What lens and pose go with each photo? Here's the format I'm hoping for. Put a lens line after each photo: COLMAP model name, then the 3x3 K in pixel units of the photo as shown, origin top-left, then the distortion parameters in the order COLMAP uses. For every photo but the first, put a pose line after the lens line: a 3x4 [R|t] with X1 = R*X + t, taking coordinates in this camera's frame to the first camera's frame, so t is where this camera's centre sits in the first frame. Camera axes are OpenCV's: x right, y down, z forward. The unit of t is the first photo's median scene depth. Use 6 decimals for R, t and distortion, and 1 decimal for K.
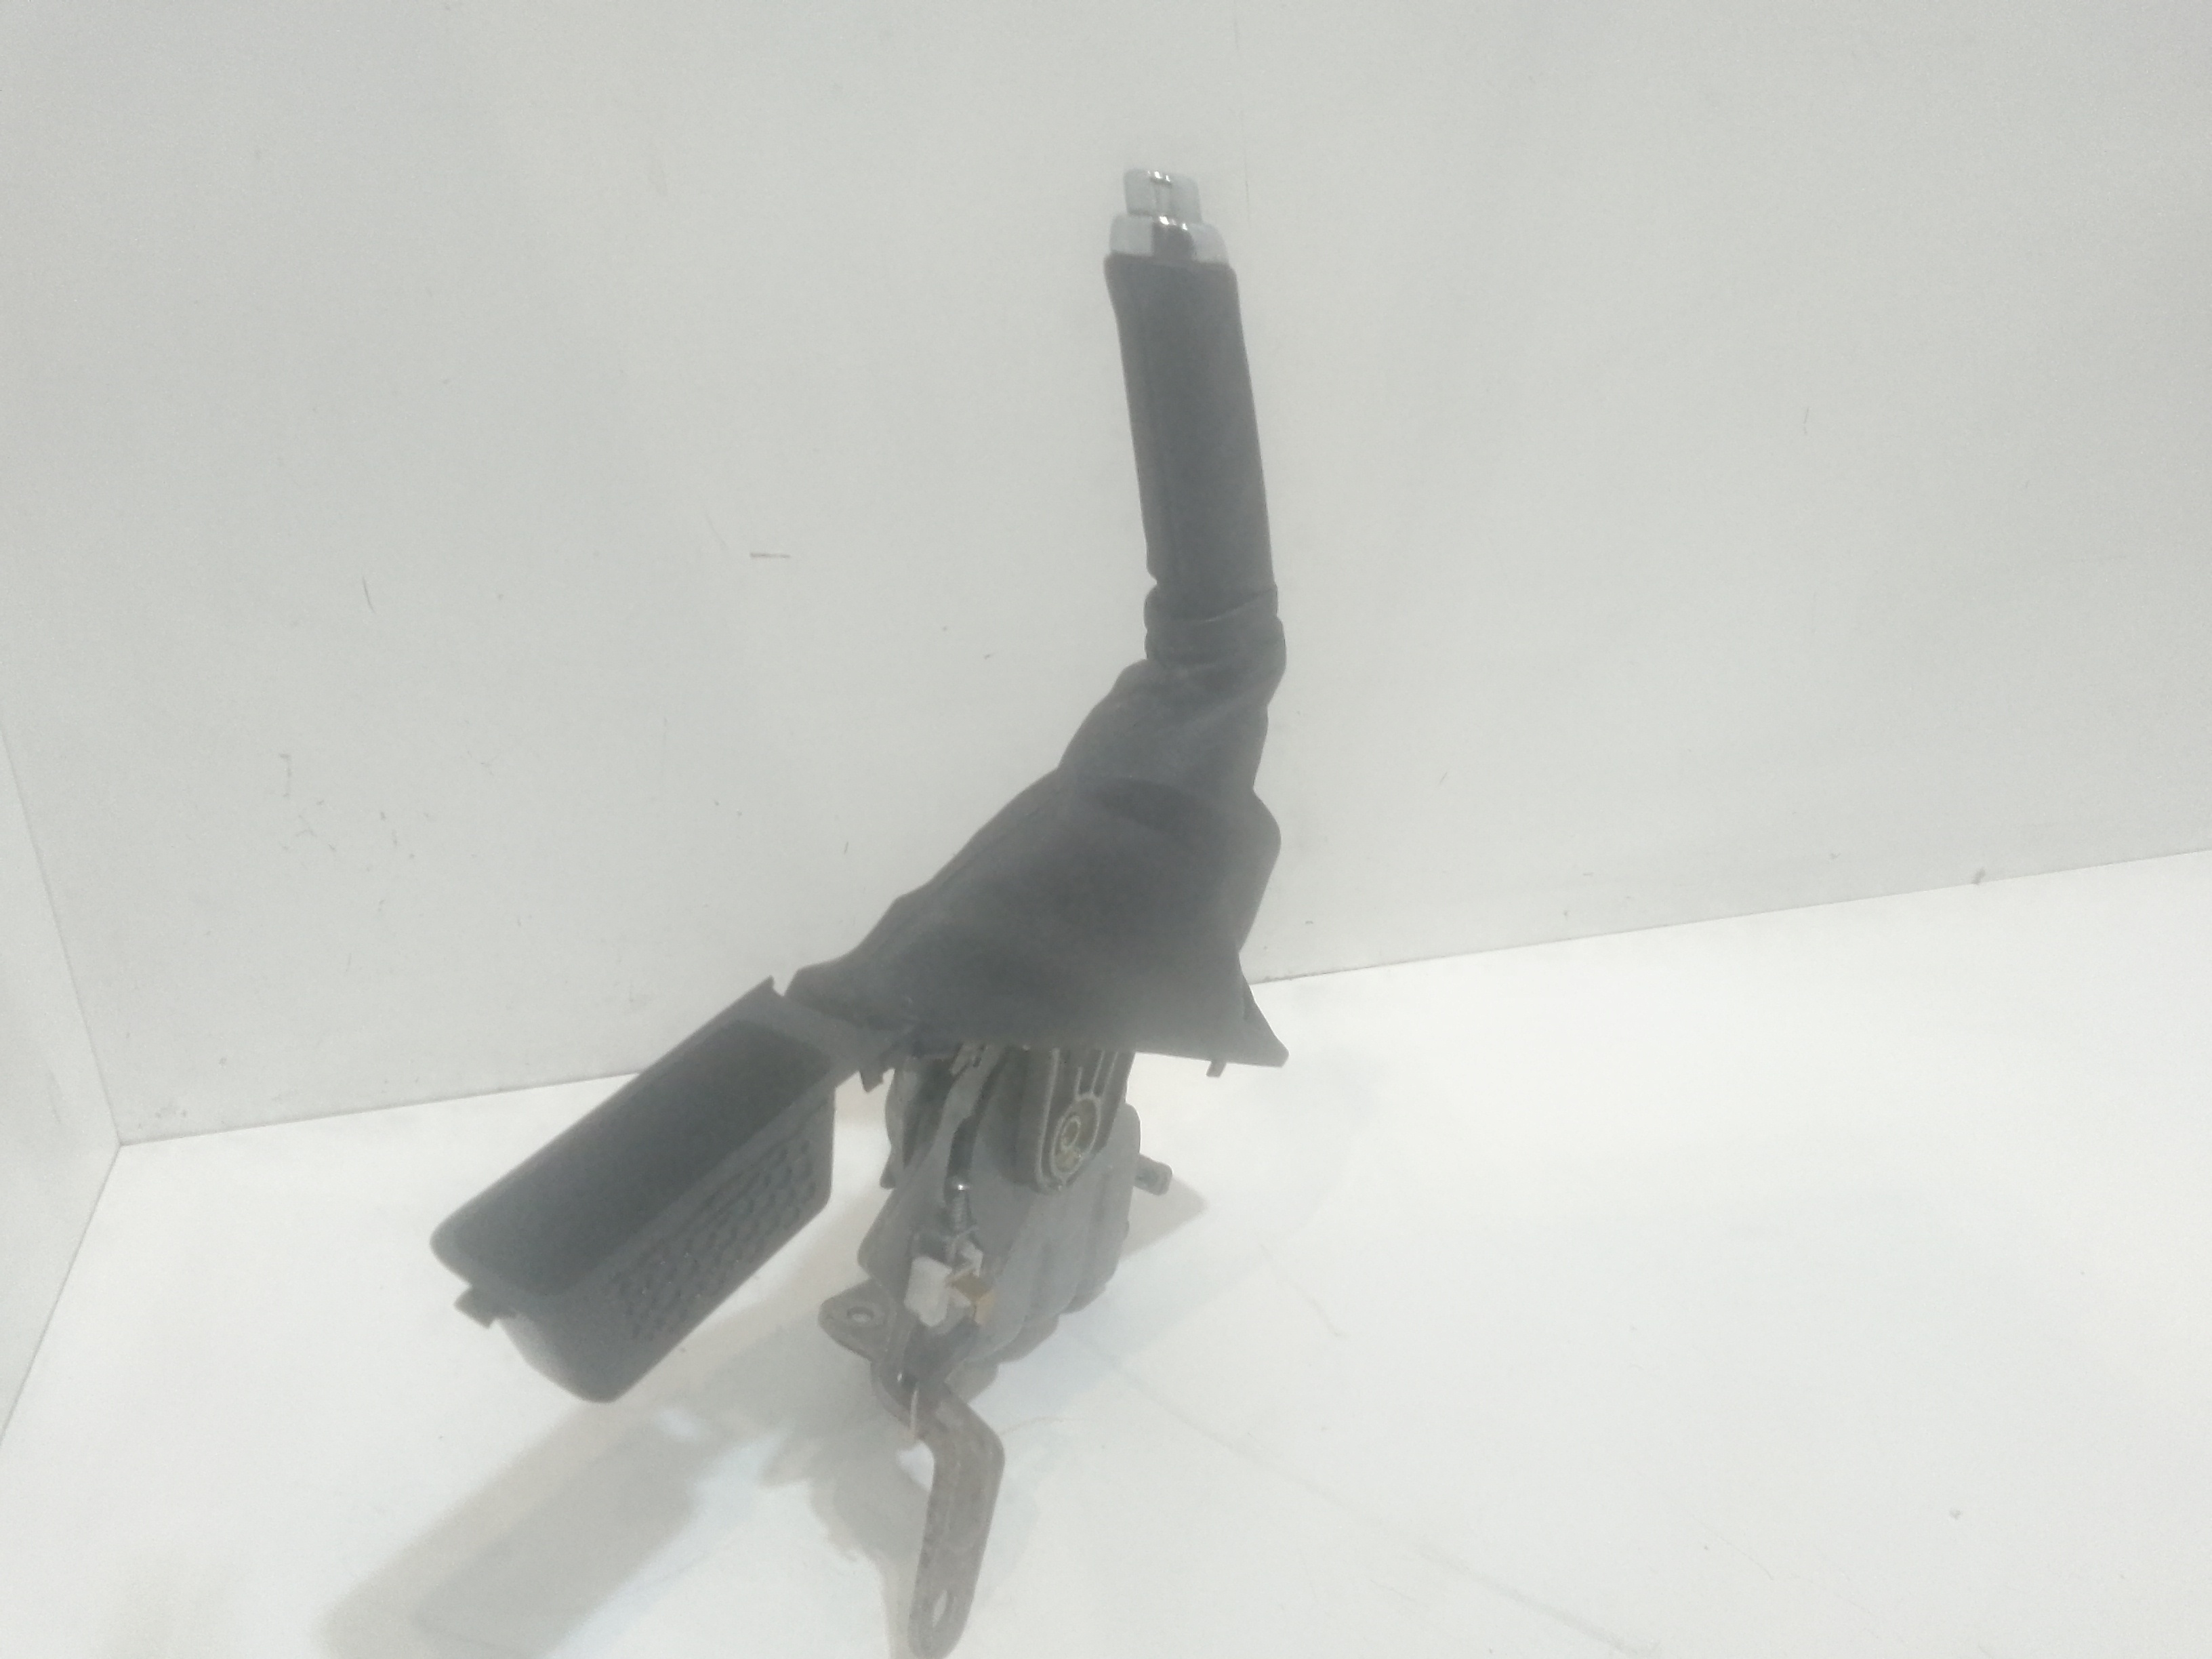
lens RADIAL K [[1562.2, 0, 1106.0], [0, 1562.2, 829.5], [0, 0, 1]] dist [0.009115, -0.000183]
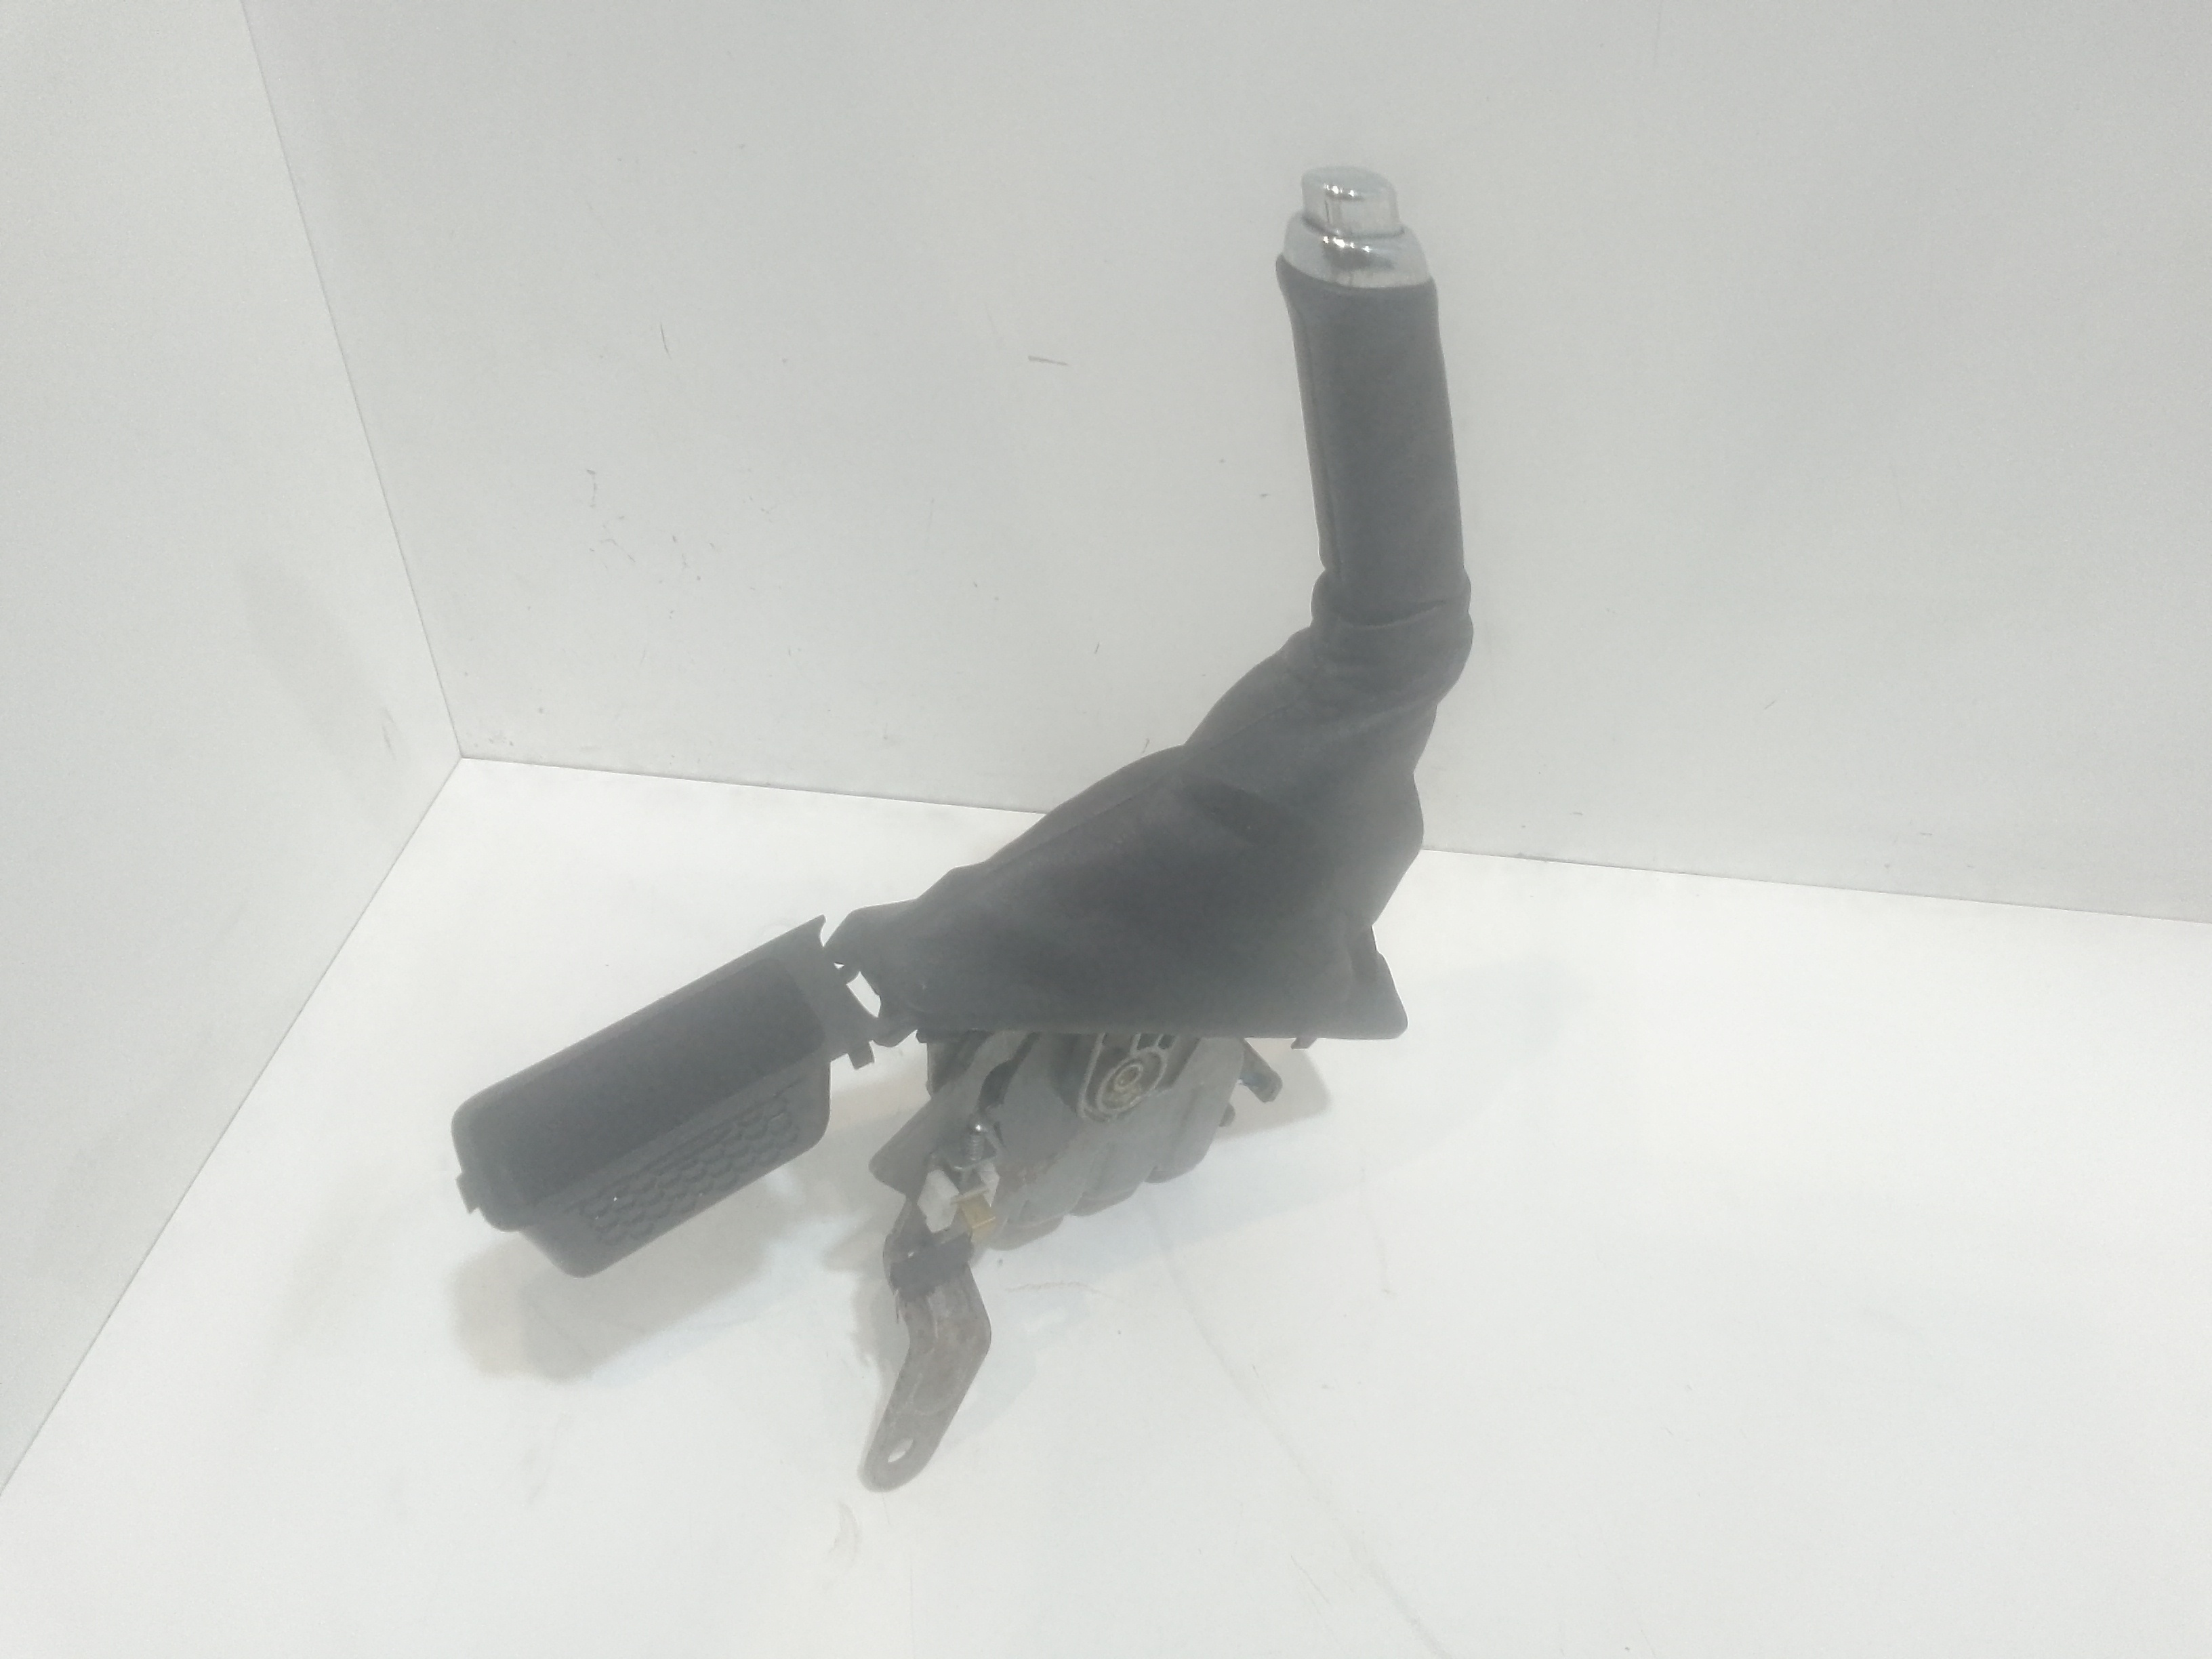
lens RADIAL K [[1563.9, 0, 1106.0], [0, 1563.9, 829.5], [0, 0, 1]] dist [0.044698, 0.001036]
pose [[0.933635, 0.261343, -0.245000, 0.177402], [-0.189146, 0.940462, 0.282408, -0.252593], [0.304218, -0.217326, 0.927481, 0.074548]]
